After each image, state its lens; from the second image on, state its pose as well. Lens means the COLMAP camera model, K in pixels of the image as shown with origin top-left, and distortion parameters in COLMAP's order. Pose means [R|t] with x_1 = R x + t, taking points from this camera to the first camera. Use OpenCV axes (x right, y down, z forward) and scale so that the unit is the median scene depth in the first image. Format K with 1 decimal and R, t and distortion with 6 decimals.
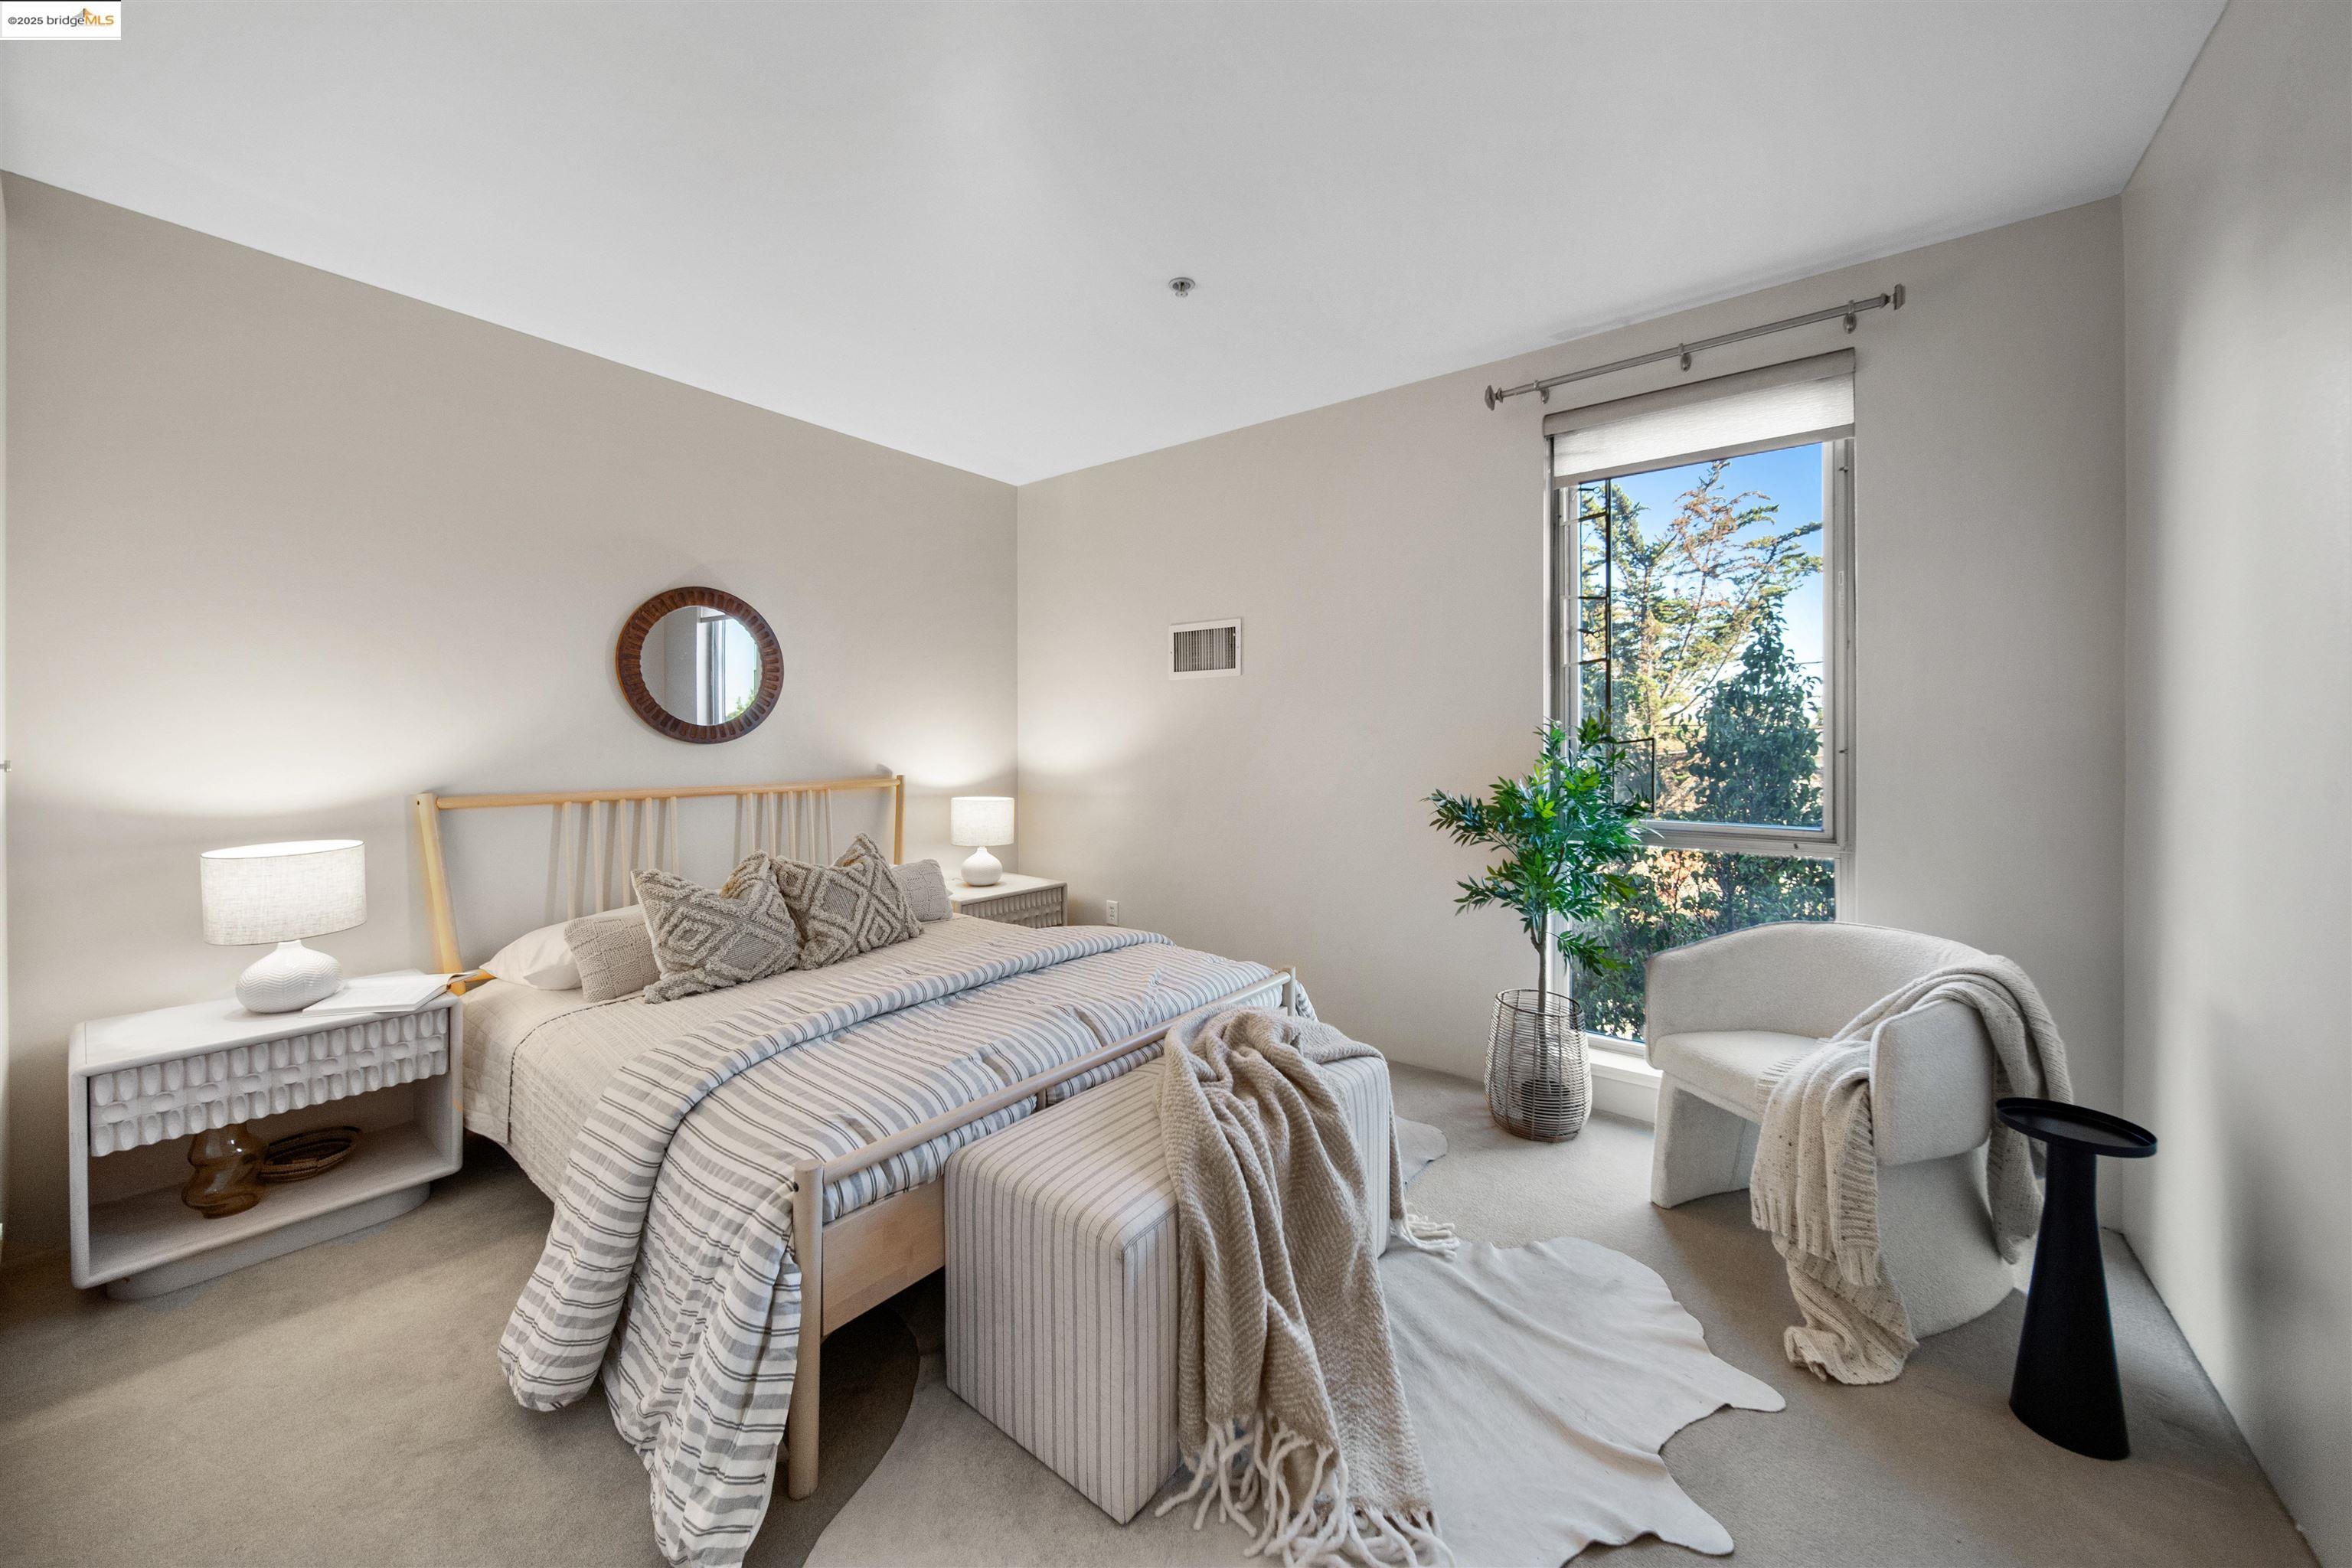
lens RADIAL K [[839.2, 0, 1160.8], [0, 839.2, 765.5], [0, 0, 1]] dist [-0.001768, -0.000815]
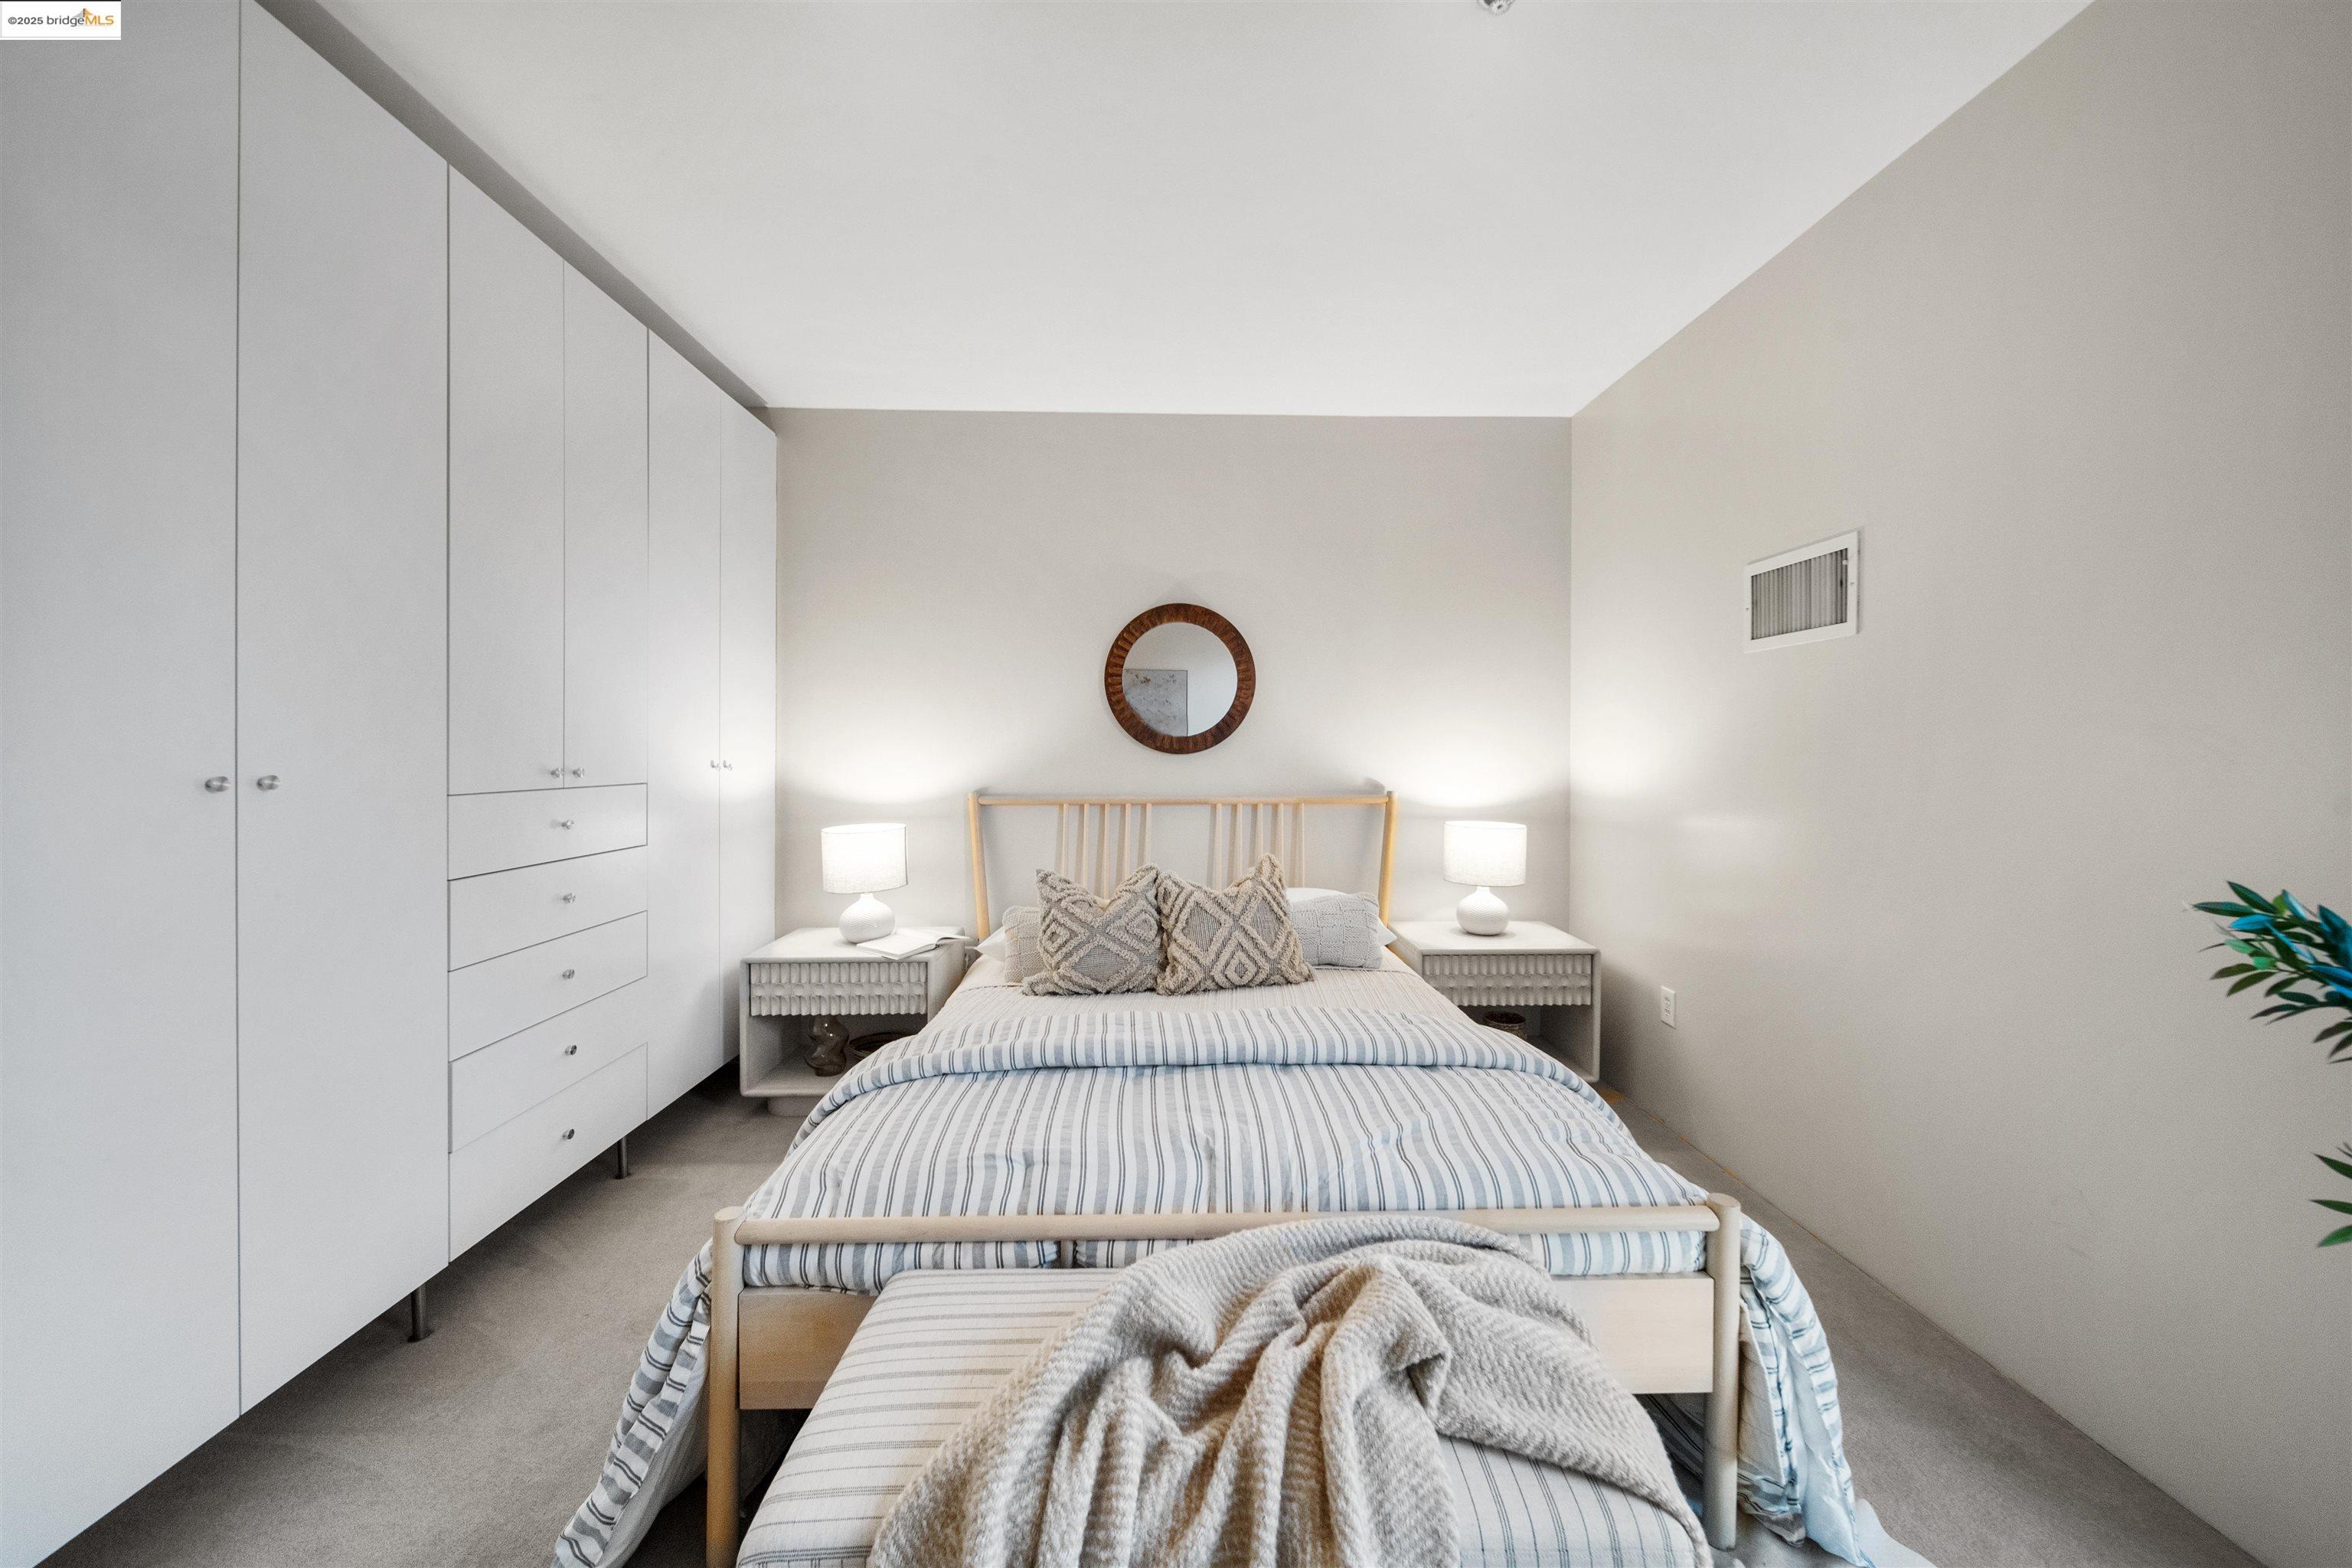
lens RADIAL K [[839.2, 0, 1173.2], [0, 839.2, 765.3], [0, 0, 1]] dist [-0.001768, -0.000815]
pose [[0.644620, 0.013547, -0.764383, 0.301285], [-0.021759, 0.999763, -0.000631, -0.013614], [0.764193, 0.017039, 0.644762, 0.393049]]
